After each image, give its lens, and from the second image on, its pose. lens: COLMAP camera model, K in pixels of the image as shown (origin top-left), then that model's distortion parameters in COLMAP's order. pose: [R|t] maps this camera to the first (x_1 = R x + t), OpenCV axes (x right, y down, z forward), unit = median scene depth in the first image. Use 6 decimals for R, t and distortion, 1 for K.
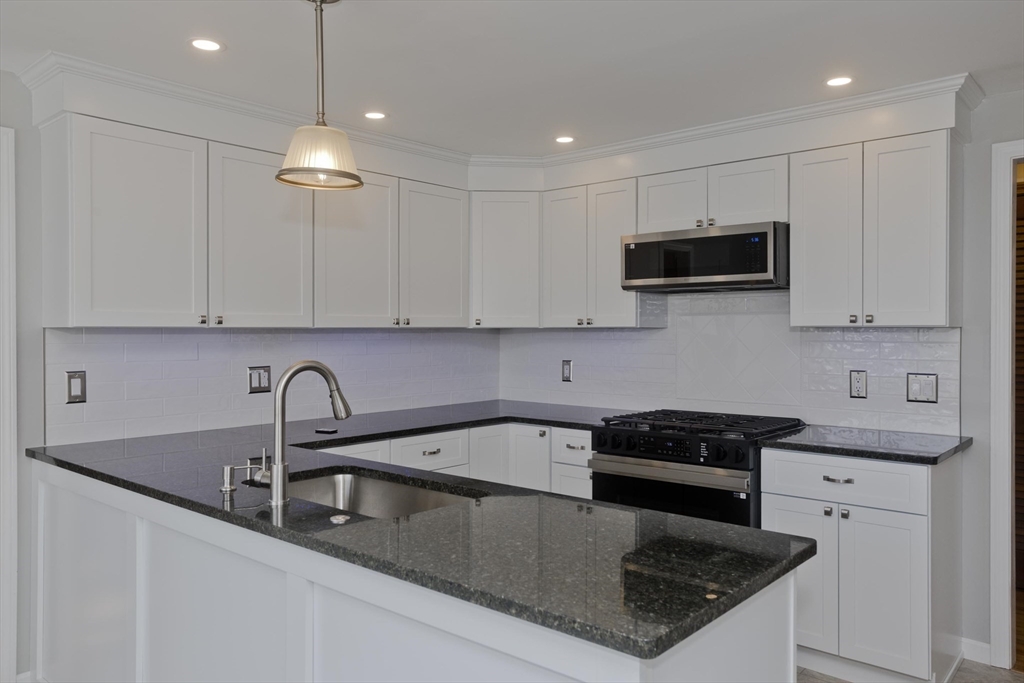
lens RADIAL K [[734.1, 0, 514.8], [0, 734.1, 332.3], [0, 0, 1]] dist [0.009834, 0.008827]
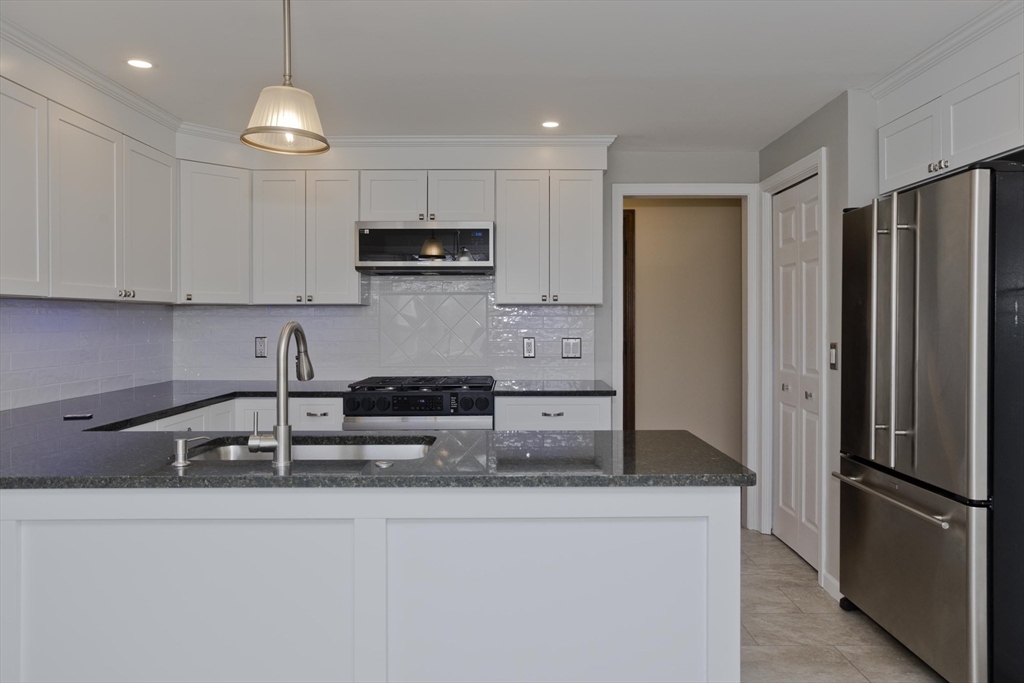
lens RADIAL K [[693.5, 0, 509.2], [0, 693.5, 327.6], [0, 0, 1]] dist [-0.004203, 0.011014]
pose [[0.763926, -0.006874, 0.645267, -0.396324], [0.000993, 0.999955, 0.009477, 0.022477], [-0.645303, -0.006599, 0.763898, 0.052186]]
